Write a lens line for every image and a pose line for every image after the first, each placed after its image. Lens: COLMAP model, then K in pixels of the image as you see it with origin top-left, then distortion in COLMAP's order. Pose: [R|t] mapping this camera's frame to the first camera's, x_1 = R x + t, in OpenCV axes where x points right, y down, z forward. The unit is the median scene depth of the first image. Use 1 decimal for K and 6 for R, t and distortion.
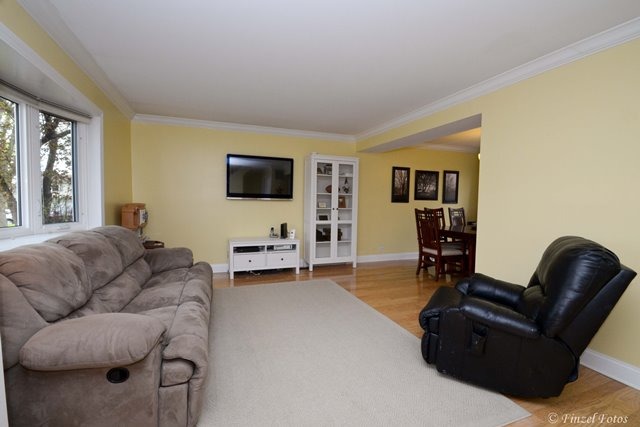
lens RADIAL K [[280.6, 0, 315.9], [0, 280.6, 214.5], [0, 0, 1]] dist [-0.008318, -0.000460]
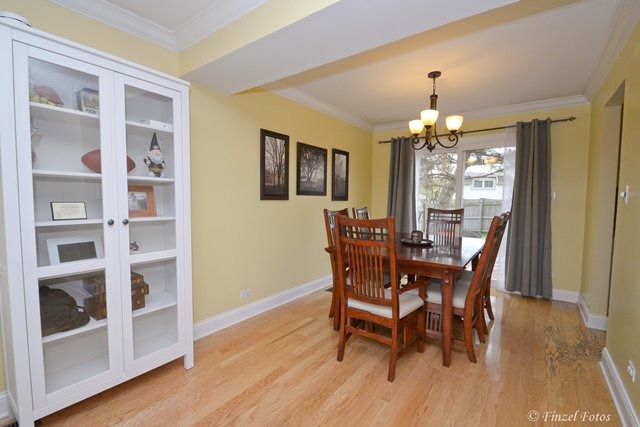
lens RADIAL K [[280.6, 0, 315.9], [0, 280.6, 214.5], [0, 0, 1]] dist [-0.008318, -0.000460]
pose [[0.828426, -0.036749, 0.558892, 0.071885], [0.027128, 0.999307, 0.025497, -0.028104], [-0.559441, -0.005961, 0.828848, 0.547864]]
